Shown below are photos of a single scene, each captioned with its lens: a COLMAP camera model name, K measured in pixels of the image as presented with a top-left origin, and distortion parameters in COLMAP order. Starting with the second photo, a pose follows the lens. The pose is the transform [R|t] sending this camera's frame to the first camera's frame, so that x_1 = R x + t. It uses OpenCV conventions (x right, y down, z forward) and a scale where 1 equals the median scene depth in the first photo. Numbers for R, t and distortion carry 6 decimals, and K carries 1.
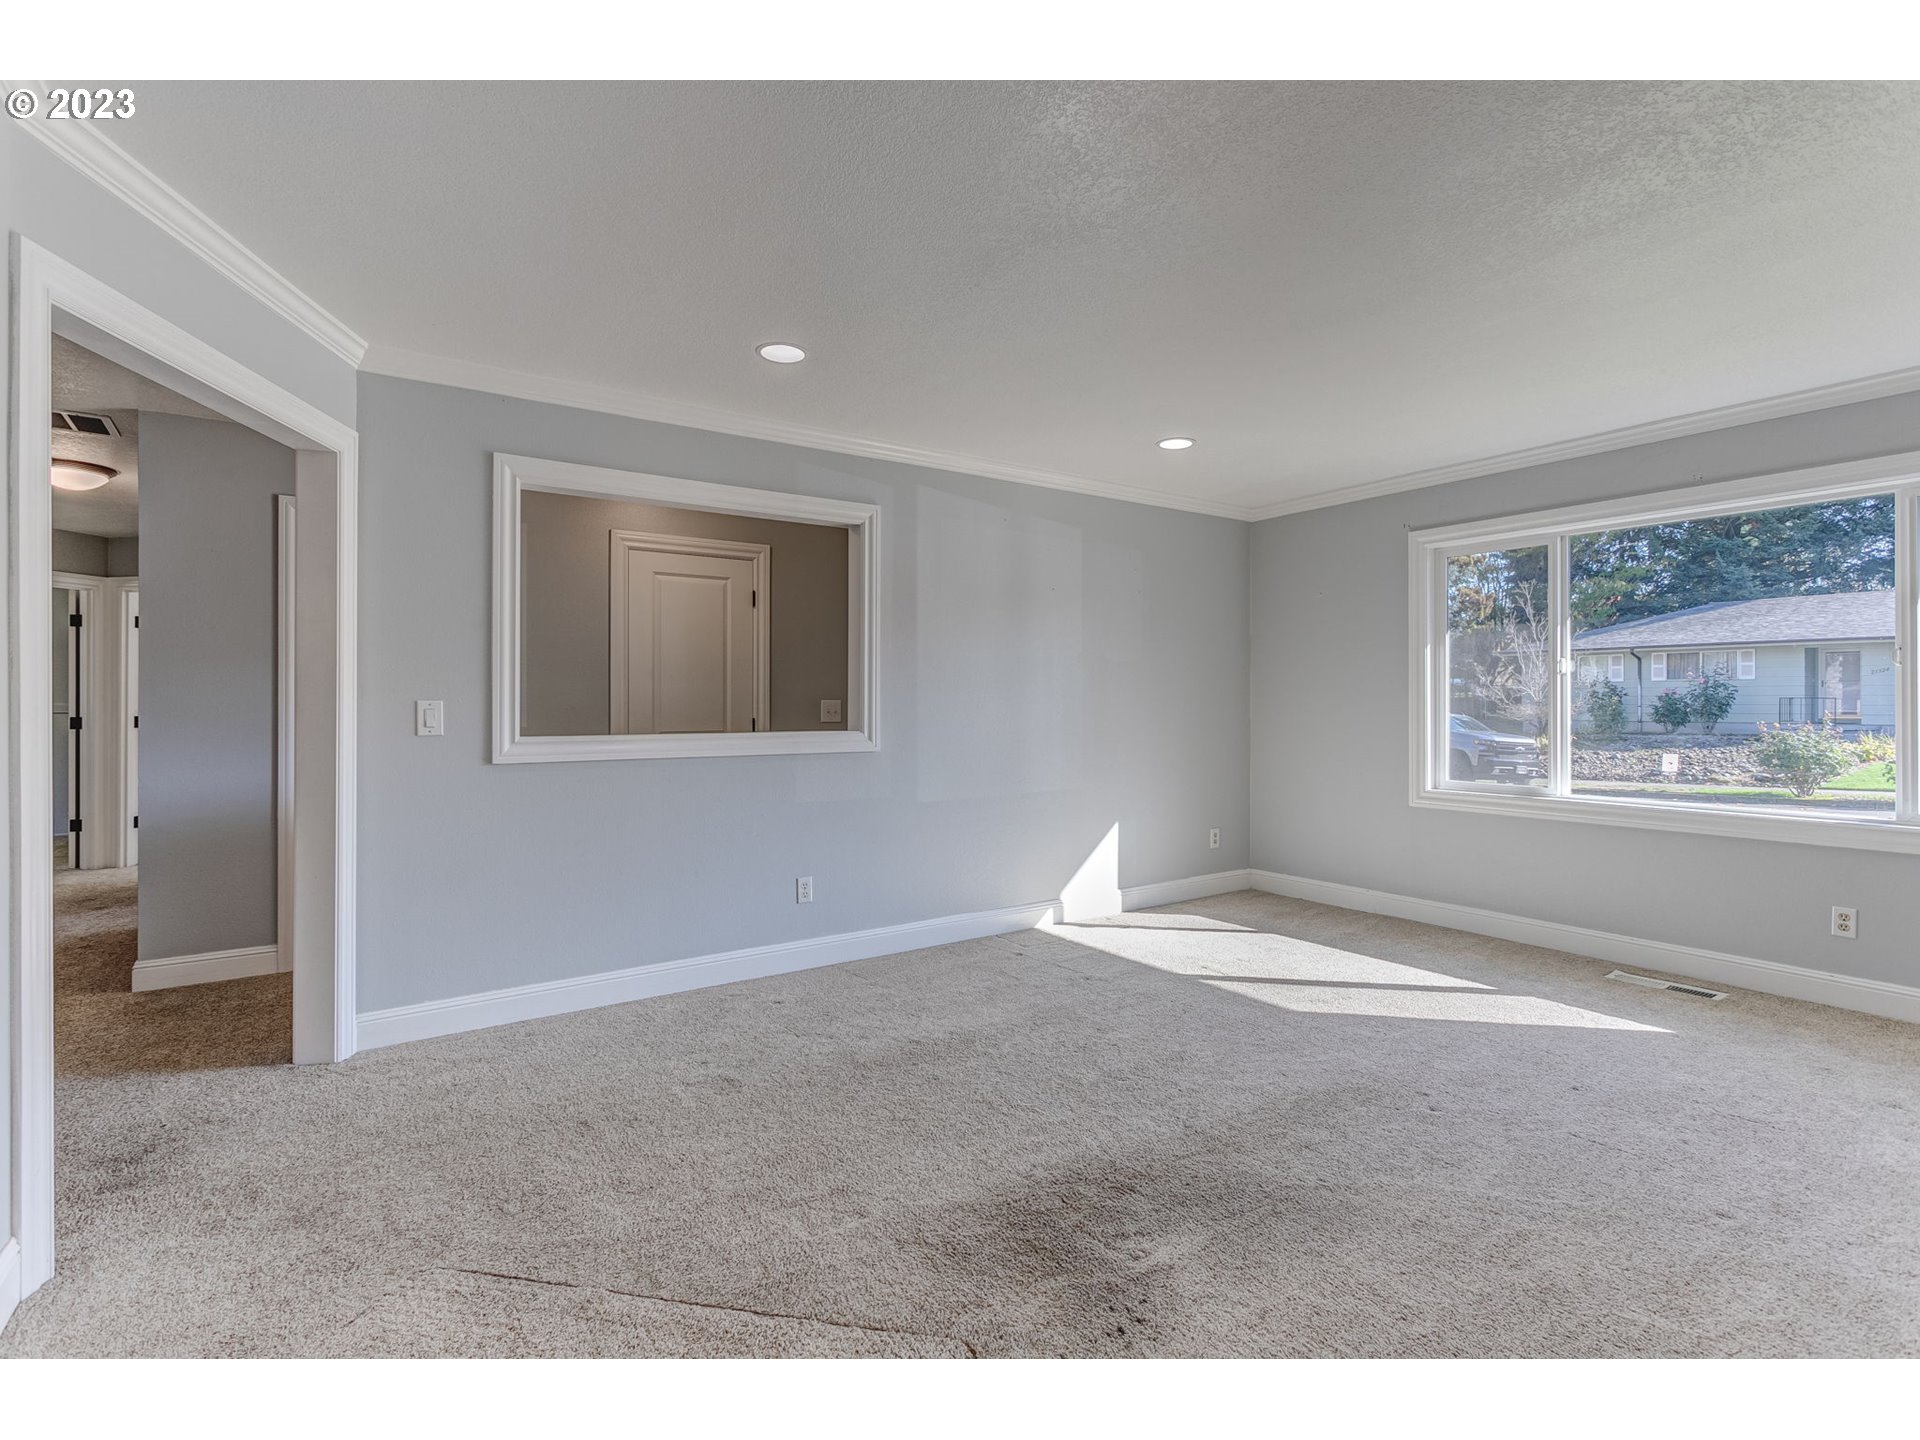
lens RADIAL K [[922.4, 0, 959.0], [0, 922.4, 708.6], [0, 0, 1]] dist [0.006078, 0.001014]
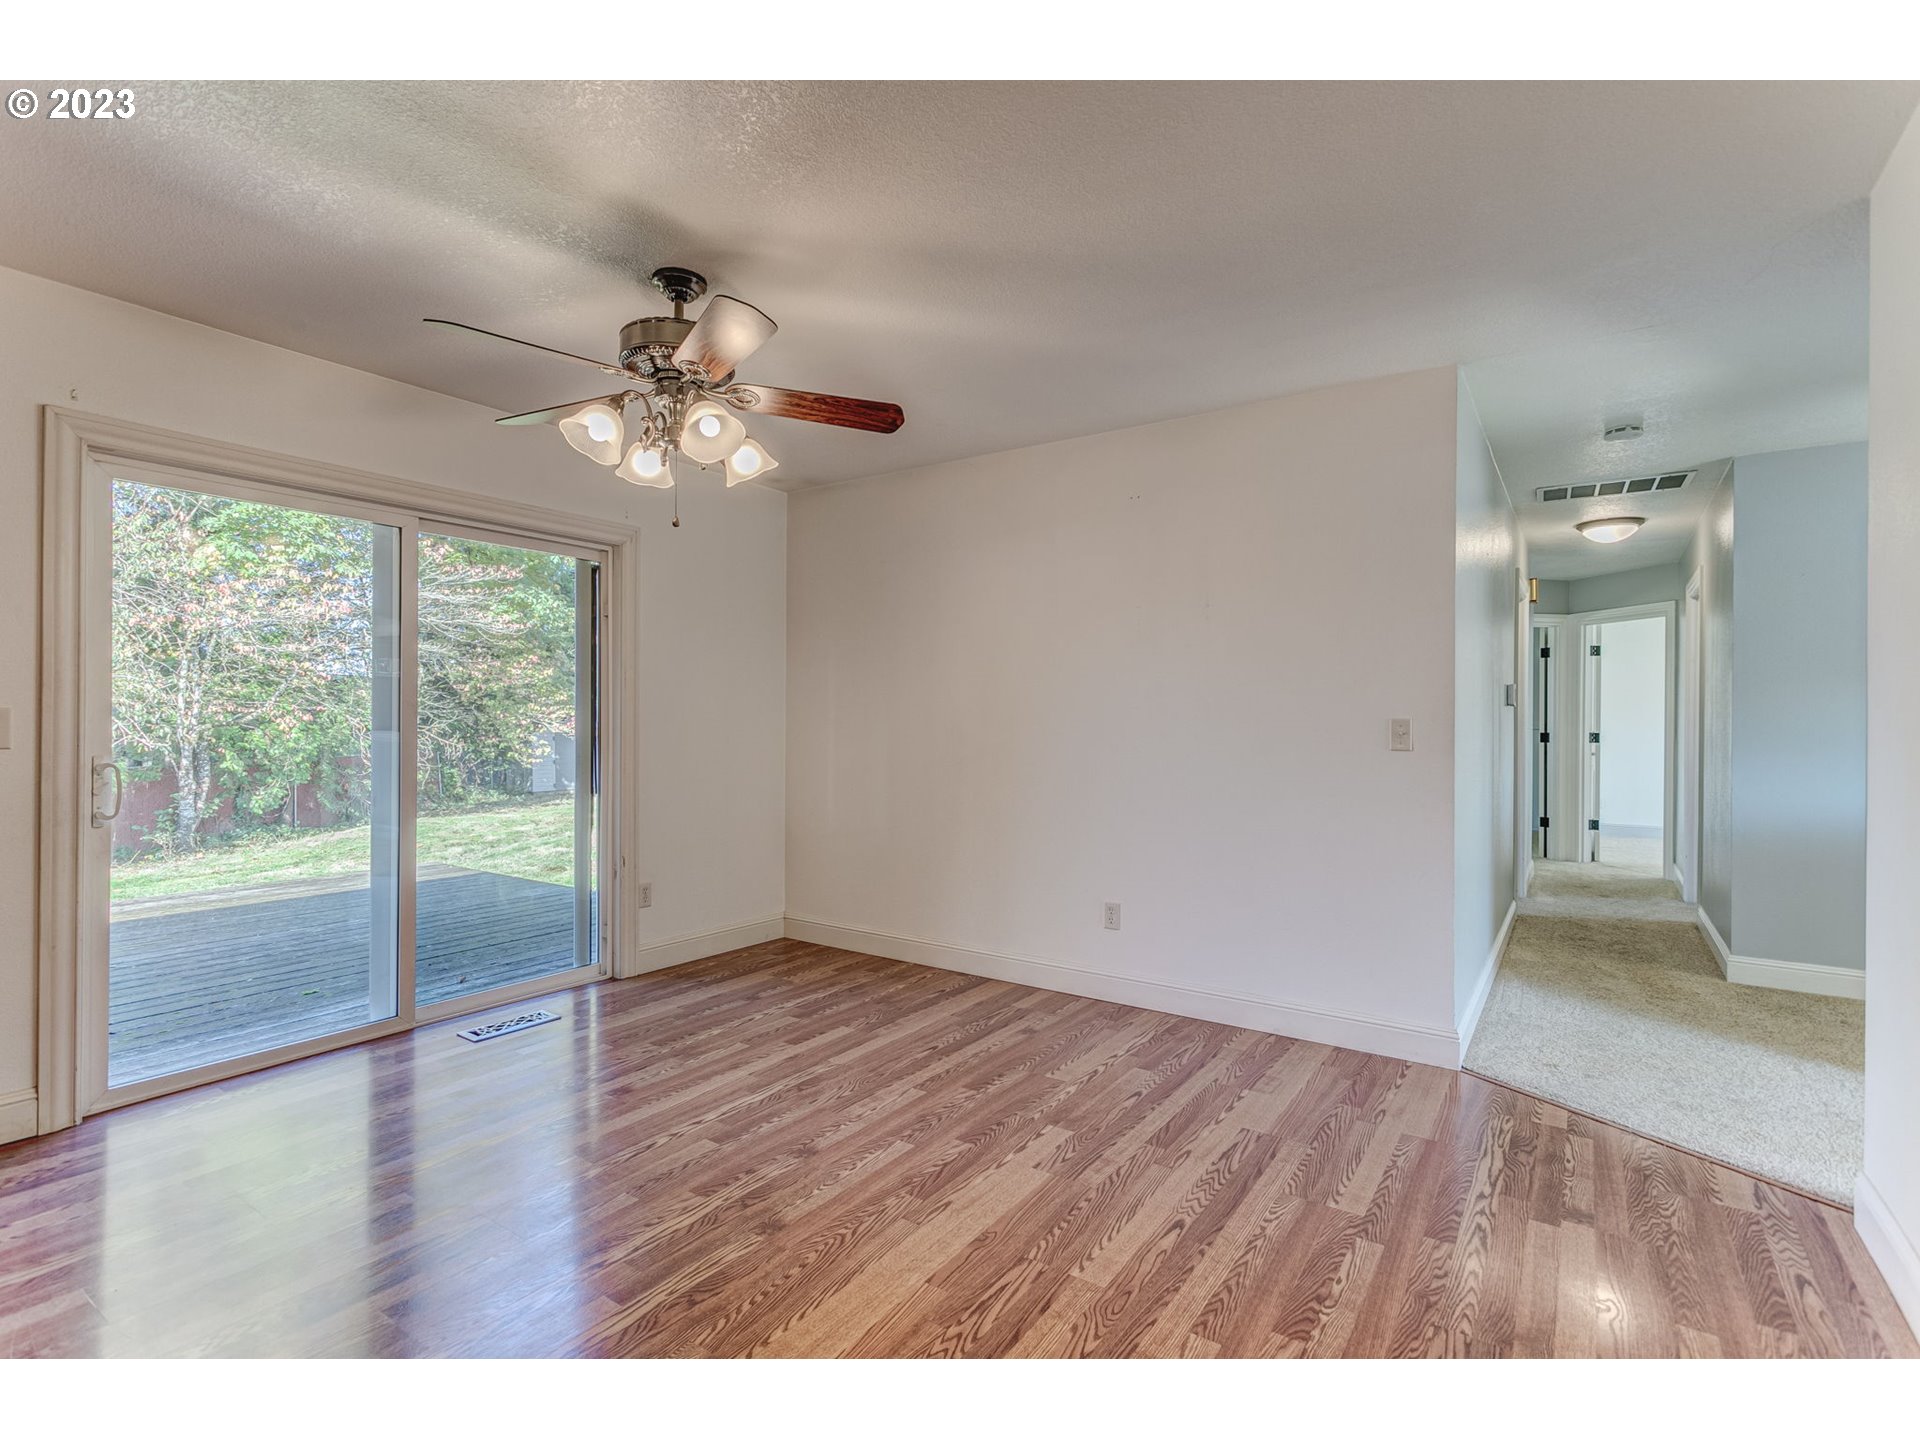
lens RADIAL K [[922.4, 0, 958.5], [0, 922.4, 720.4], [0, 0, 1]] dist [0.006078, 0.001014]
pose [[0.350271, -0.005910, -0.936630, -0.121052], [0.001057, 0.999982, -0.005914, -0.000797], [0.936648, 0.001082, 0.350271, -0.173995]]
